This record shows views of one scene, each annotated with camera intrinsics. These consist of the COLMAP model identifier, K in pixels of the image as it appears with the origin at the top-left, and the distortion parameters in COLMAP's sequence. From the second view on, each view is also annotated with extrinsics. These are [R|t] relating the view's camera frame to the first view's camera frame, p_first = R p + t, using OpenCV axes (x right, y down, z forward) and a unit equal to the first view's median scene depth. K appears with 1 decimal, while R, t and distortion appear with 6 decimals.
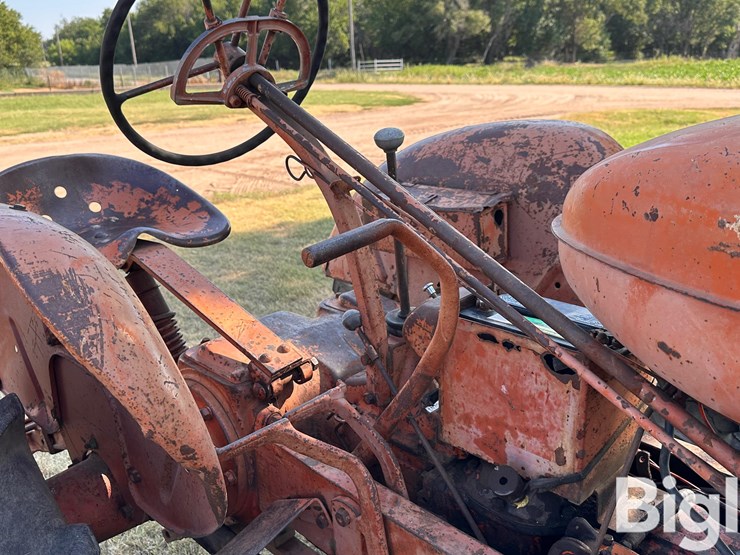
lens RADIAL K [[712.7, 0, 368.3], [0, 712.7, 278.6], [0, 0, 1]] dist [0.000007, 0.006053]
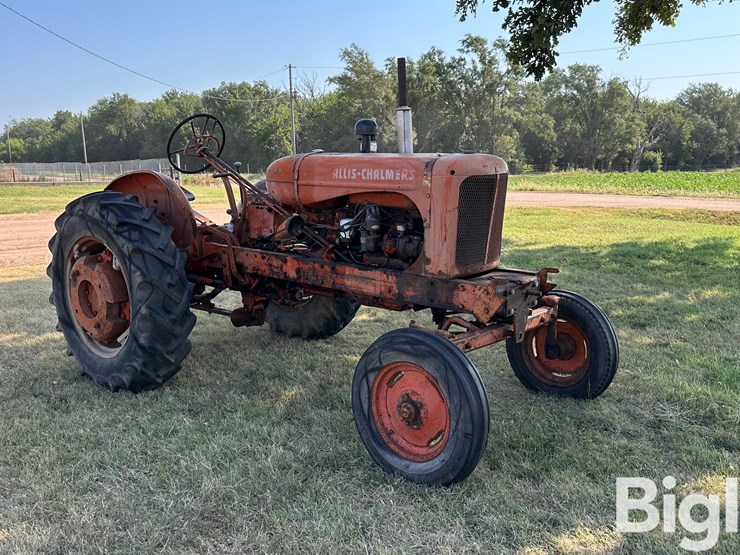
lens RADIAL K [[699.0, 0, 368.1], [0, 699.0, 284.4], [0, 0, 1]] dist [0.155826, -0.290822]
pose [[0.996913, 0.012605, 0.077493, 0.009004], [-0.002140, 0.991023, -0.133671, 0.019765], [-0.078482, 0.133093, 0.987991, -0.057713]]
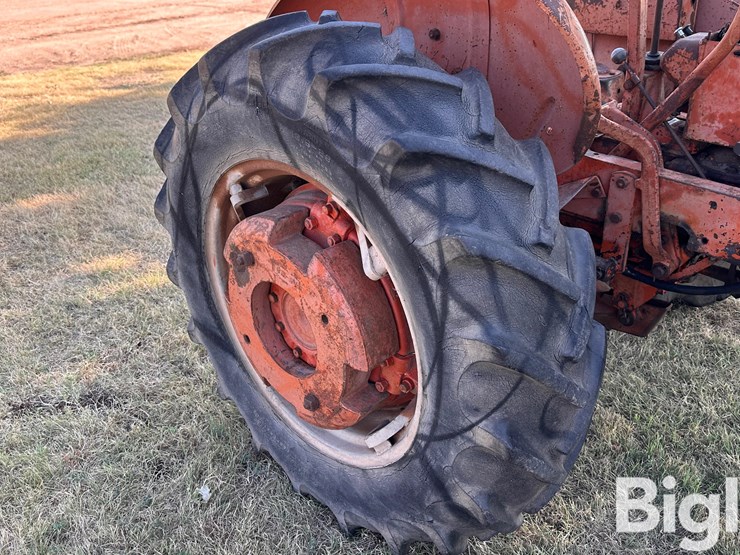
lens RADIAL K [[699.0, 0, 368.1], [0, 699.0, 284.4], [0, 0, 1]] dist [0.155826, -0.290822]
pose [[0.999784, 0.018725, -0.009059, -0.010212], [-0.016614, 0.980873, 0.193938, 0.004812], [0.012517, -0.193746, 0.980972, -0.009763]]
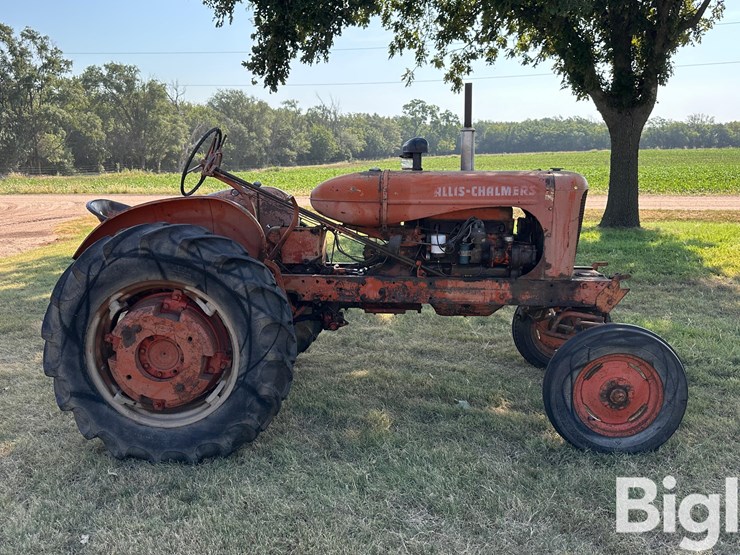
lens RADIAL K [[699.0, 0, 368.1], [0, 699.0, 284.4], [0, 0, 1]] dist [0.155826, -0.290822]
pose [[0.753156, -0.098488, 0.650427, -0.037896], [0.189922, 0.979181, -0.071650, 0.013186], [-0.629829, 0.177494, 0.756182, -0.039724]]
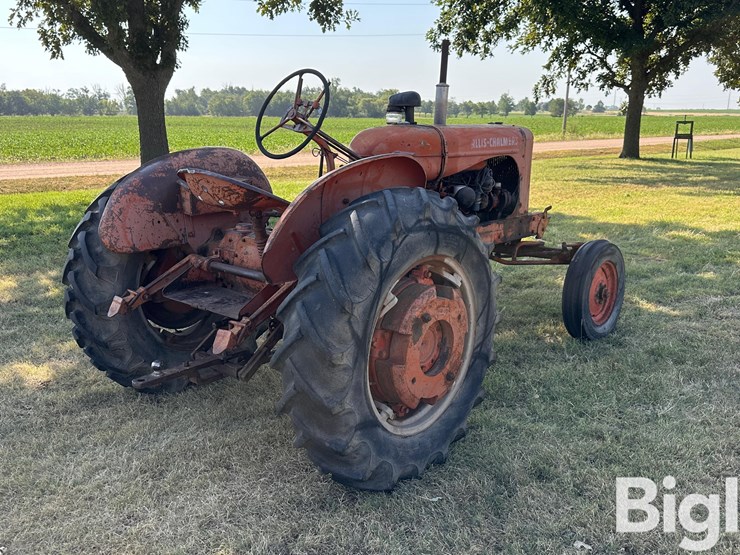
lens RADIAL K [[699.0, 0, 368.1], [0, 699.0, 284.4], [0, 0, 1]] dist [0.155826, -0.290822]
pose [[-0.073562, -0.201706, 0.976680, -0.059568], [0.310846, 0.925909, 0.214633, -0.004174], [-0.947609, 0.319386, -0.005413, 0.019290]]
